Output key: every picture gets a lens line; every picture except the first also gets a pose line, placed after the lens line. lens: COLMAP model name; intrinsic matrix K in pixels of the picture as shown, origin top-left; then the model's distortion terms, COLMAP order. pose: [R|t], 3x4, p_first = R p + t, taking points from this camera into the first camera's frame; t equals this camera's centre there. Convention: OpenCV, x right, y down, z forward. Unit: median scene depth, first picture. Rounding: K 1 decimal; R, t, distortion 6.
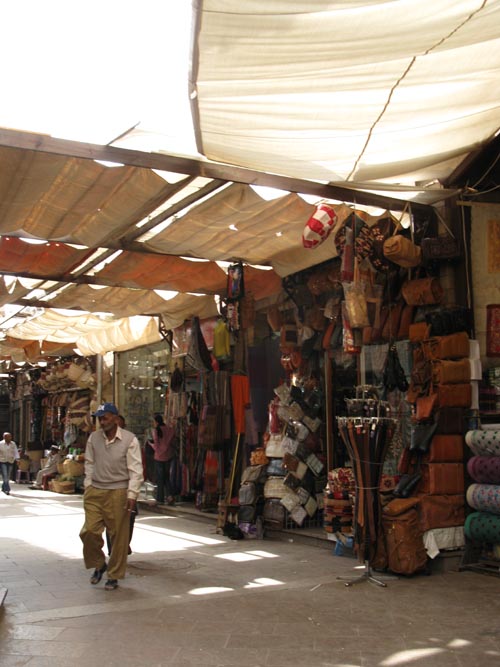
lens RADIAL K [[710.7, 0, 250.0], [0, 710.7, 333.5], [0, 0, 1]] dist [-0.217237, 0.264283]
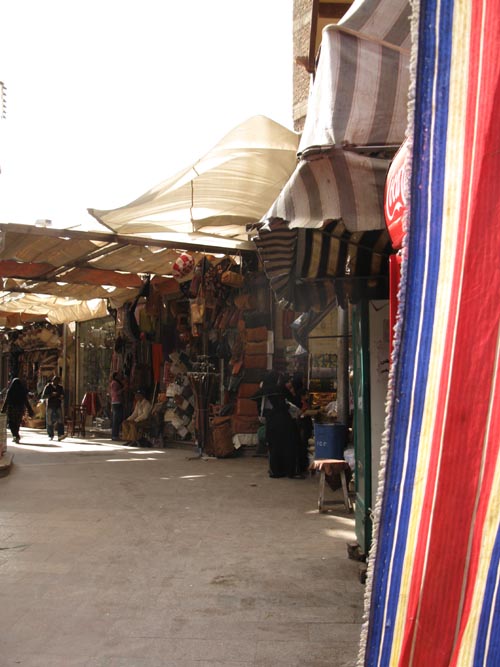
lens RADIAL K [[710.7, 0, 250.0], [0, 710.7, 333.5], [0, 0, 1]] dist [-0.217237, 0.264283]
pose [[0.998964, 0.018213, 0.041712, 0.128501], [-0.020703, 0.997980, 0.060062, -0.061017], [-0.040534, -0.060863, 0.997323, -0.534685]]
